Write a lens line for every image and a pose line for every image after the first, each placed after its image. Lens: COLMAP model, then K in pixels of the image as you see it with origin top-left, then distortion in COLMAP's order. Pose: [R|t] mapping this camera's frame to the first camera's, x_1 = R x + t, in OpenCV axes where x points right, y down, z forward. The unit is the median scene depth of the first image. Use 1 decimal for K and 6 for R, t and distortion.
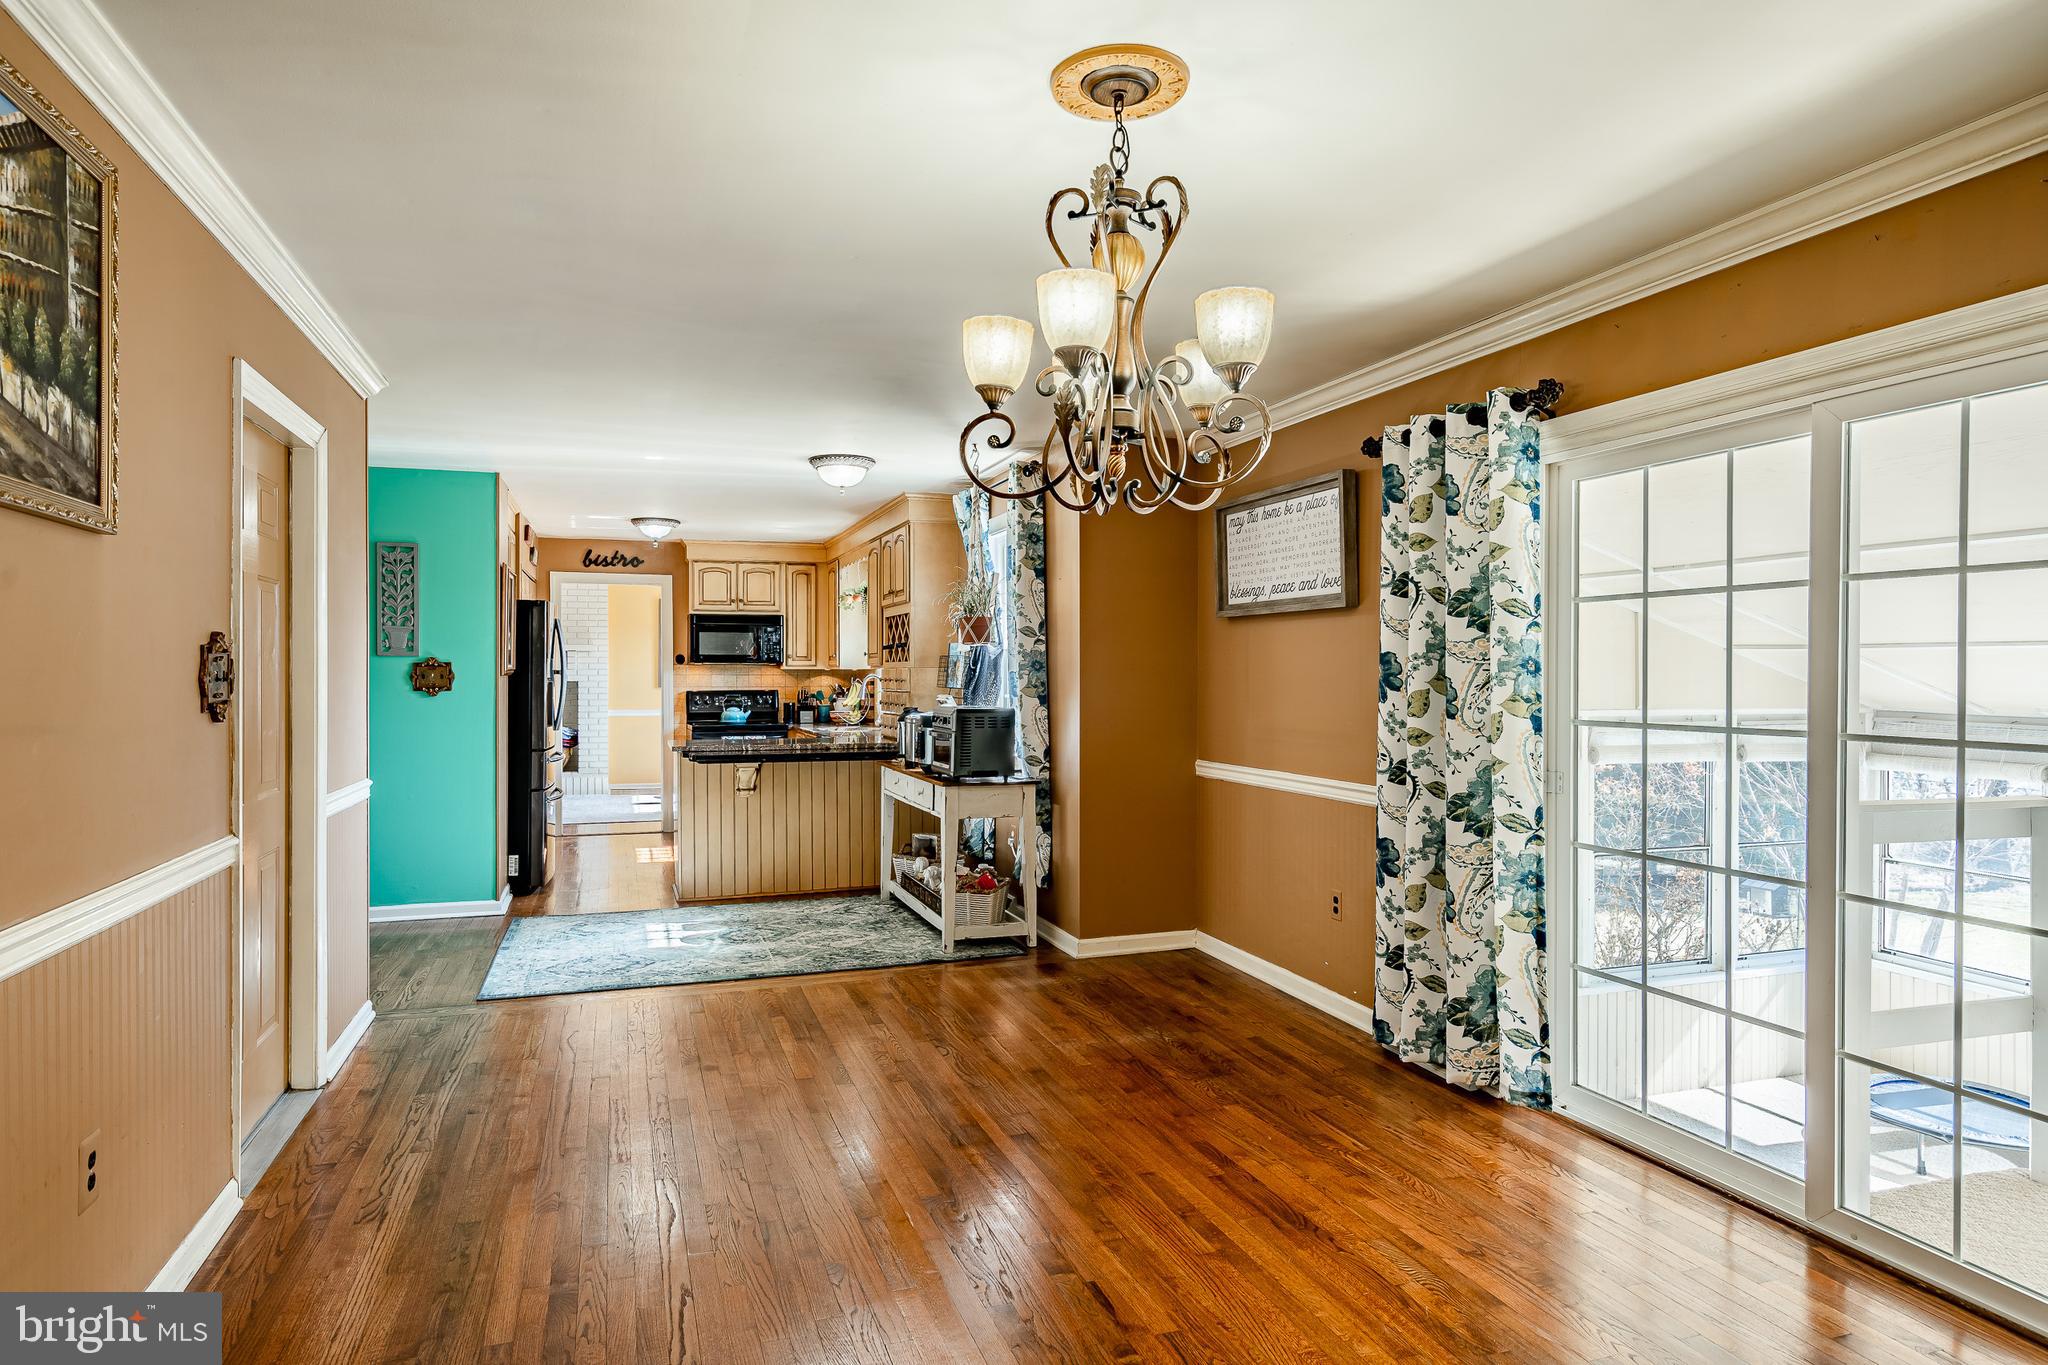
lens RADIAL K [[1246.8, 0, 1031.5], [0, 1246.8, 684.7], [0, 0, 1]] dist [0.055529, -0.002877]
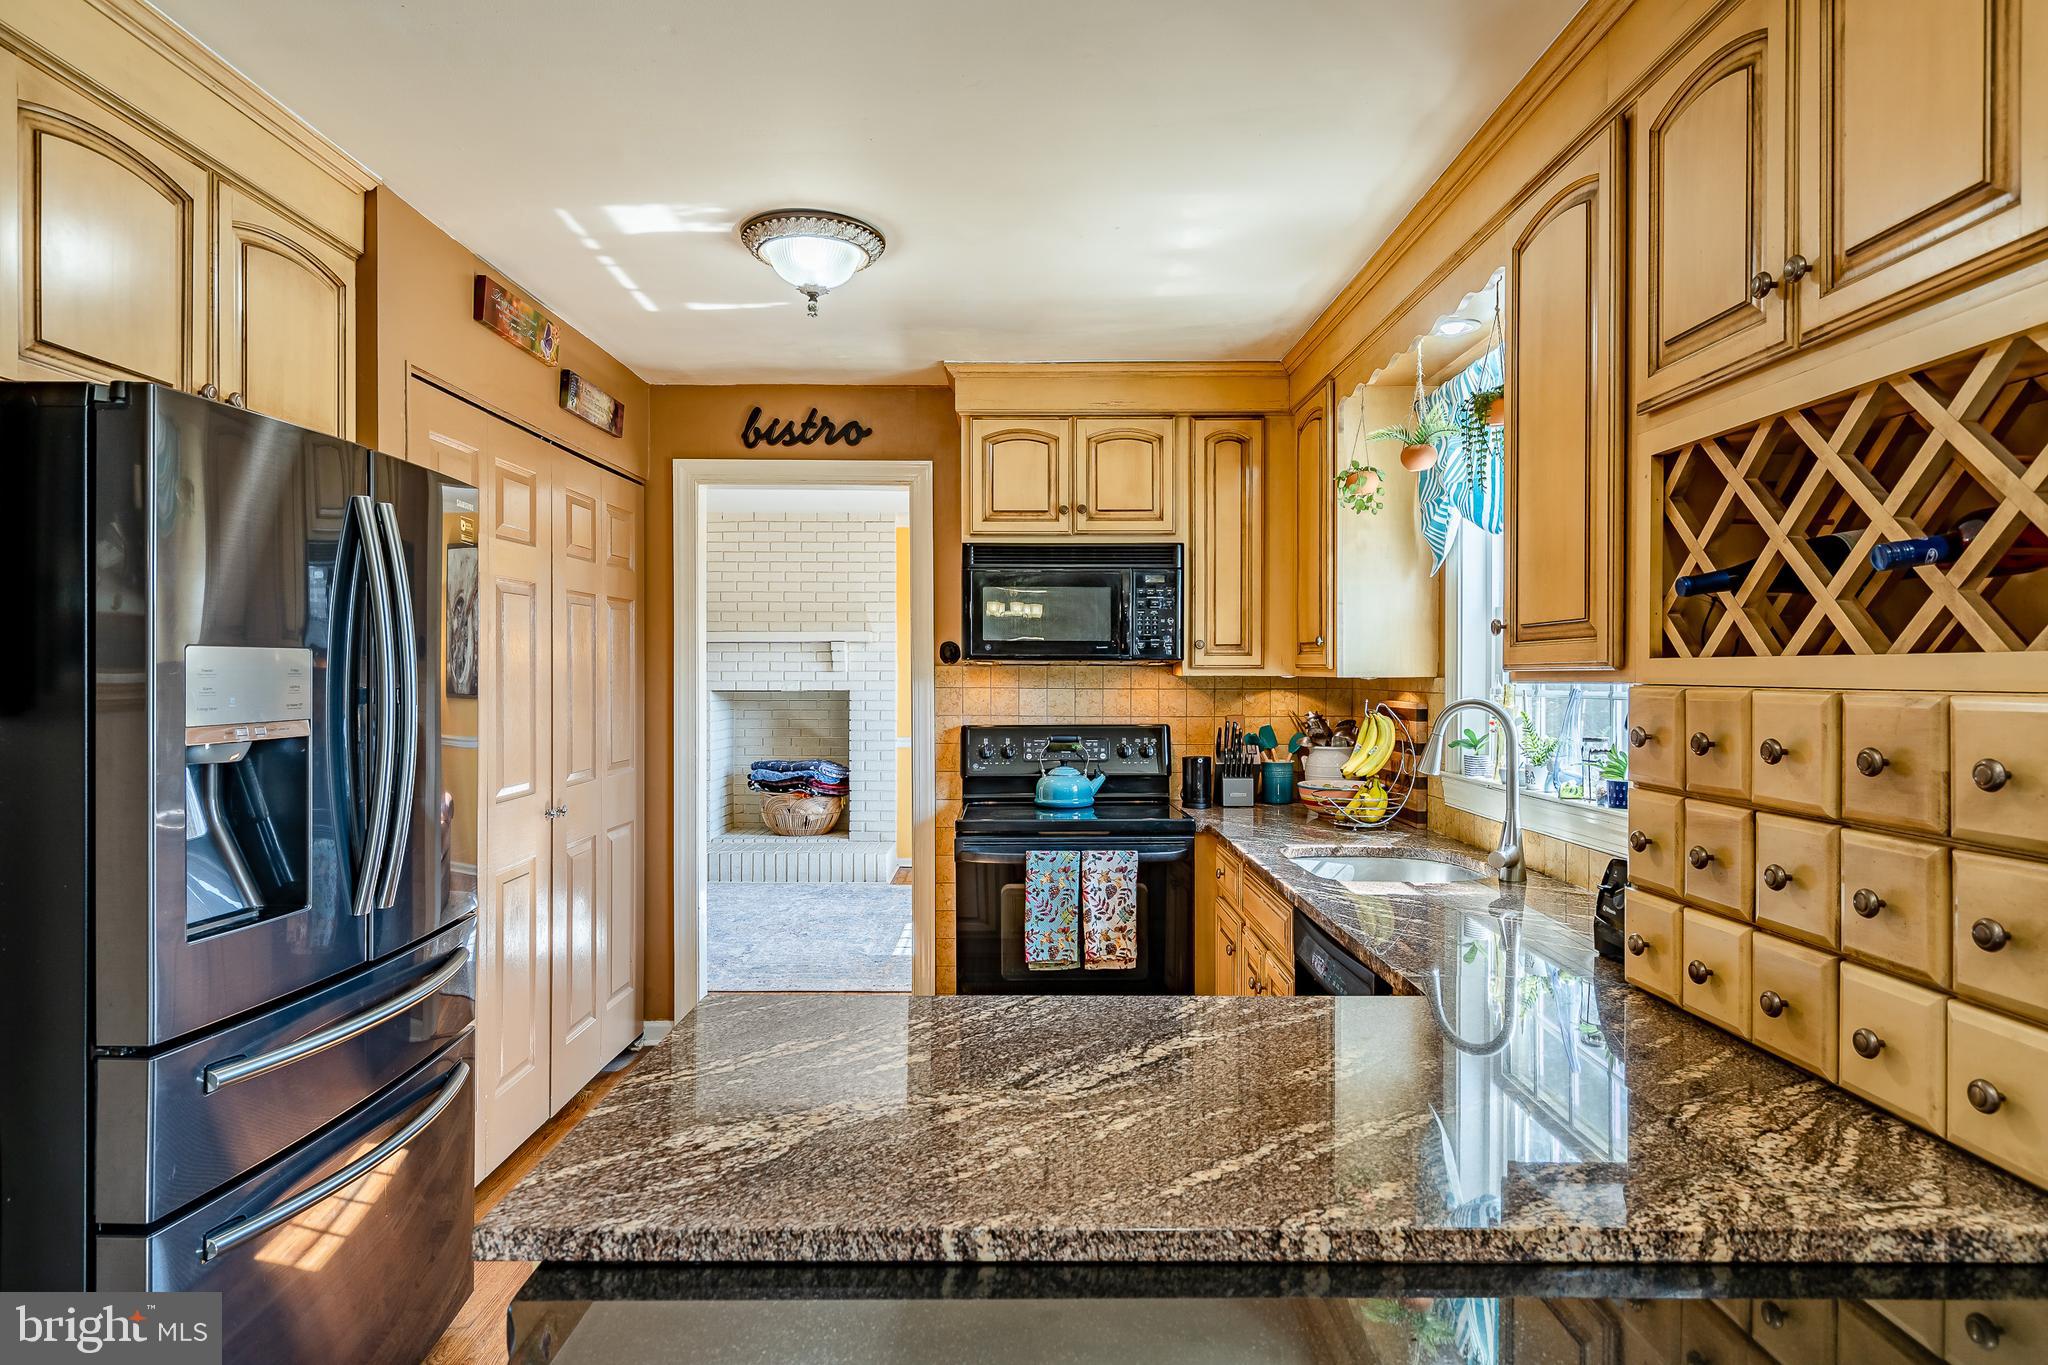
lens RADIAL K [[1173.0, 0, 1044.9], [0, 1173.0, 677.5], [0, 0, 1]] dist [0.016716, -0.007880]
pose [[0.952151, 0.002731, -0.305617, -0.127064], [-0.003170, 0.999995, -0.000939, -0.011626], [0.305613, 0.001863, 0.952154, 0.634926]]
